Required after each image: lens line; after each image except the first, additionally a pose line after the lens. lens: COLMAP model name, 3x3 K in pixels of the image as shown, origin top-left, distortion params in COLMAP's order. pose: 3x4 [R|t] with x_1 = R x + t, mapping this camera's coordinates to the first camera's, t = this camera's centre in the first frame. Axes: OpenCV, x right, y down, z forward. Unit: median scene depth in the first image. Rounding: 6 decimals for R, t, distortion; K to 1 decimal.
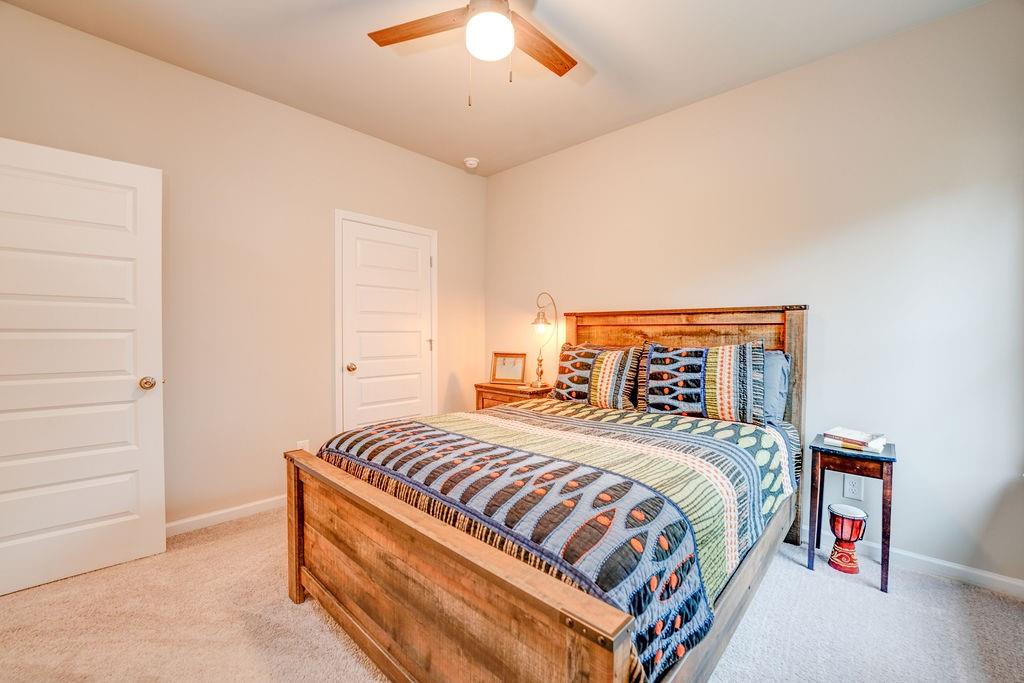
lens RADIAL K [[412.8, 0, 507.9], [0, 412.8, 340.1], [0, 0, 1]] dist [0.000031, 0.000165]
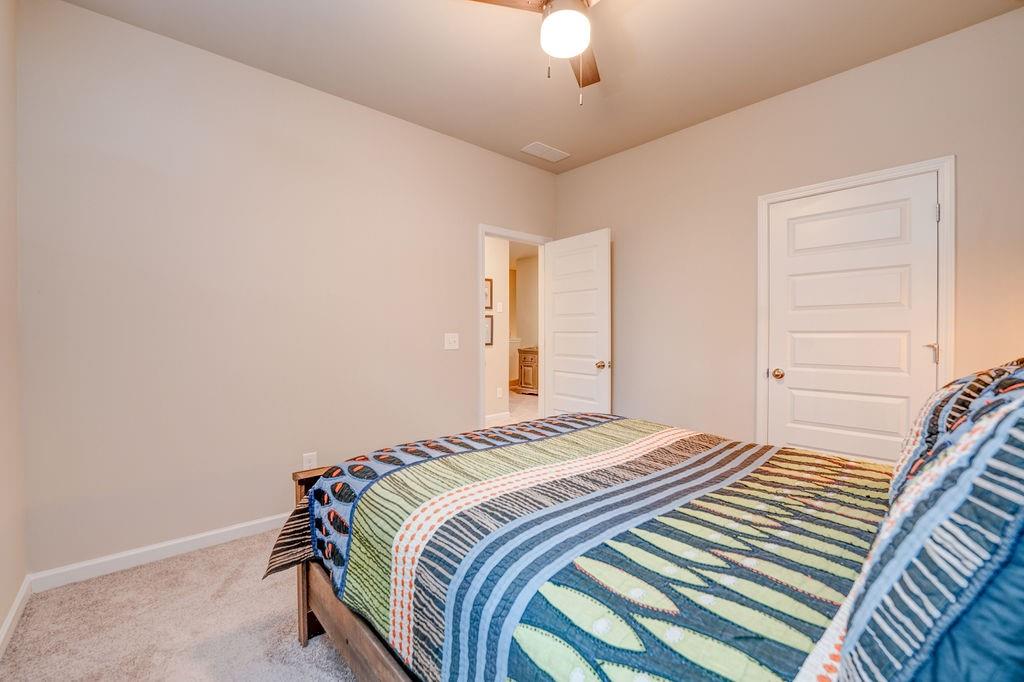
lens RADIAL K [[412.8, 0, 507.9], [0, 412.8, 339.6], [0, 0, 1]] dist [0.000031, 0.000165]
pose [[-0.049896, 0.015162, -0.998639, 0.517895], [-0.019694, 0.999675, 0.016162, -0.007743], [0.998560, 0.020473, -0.049581, 0.496442]]
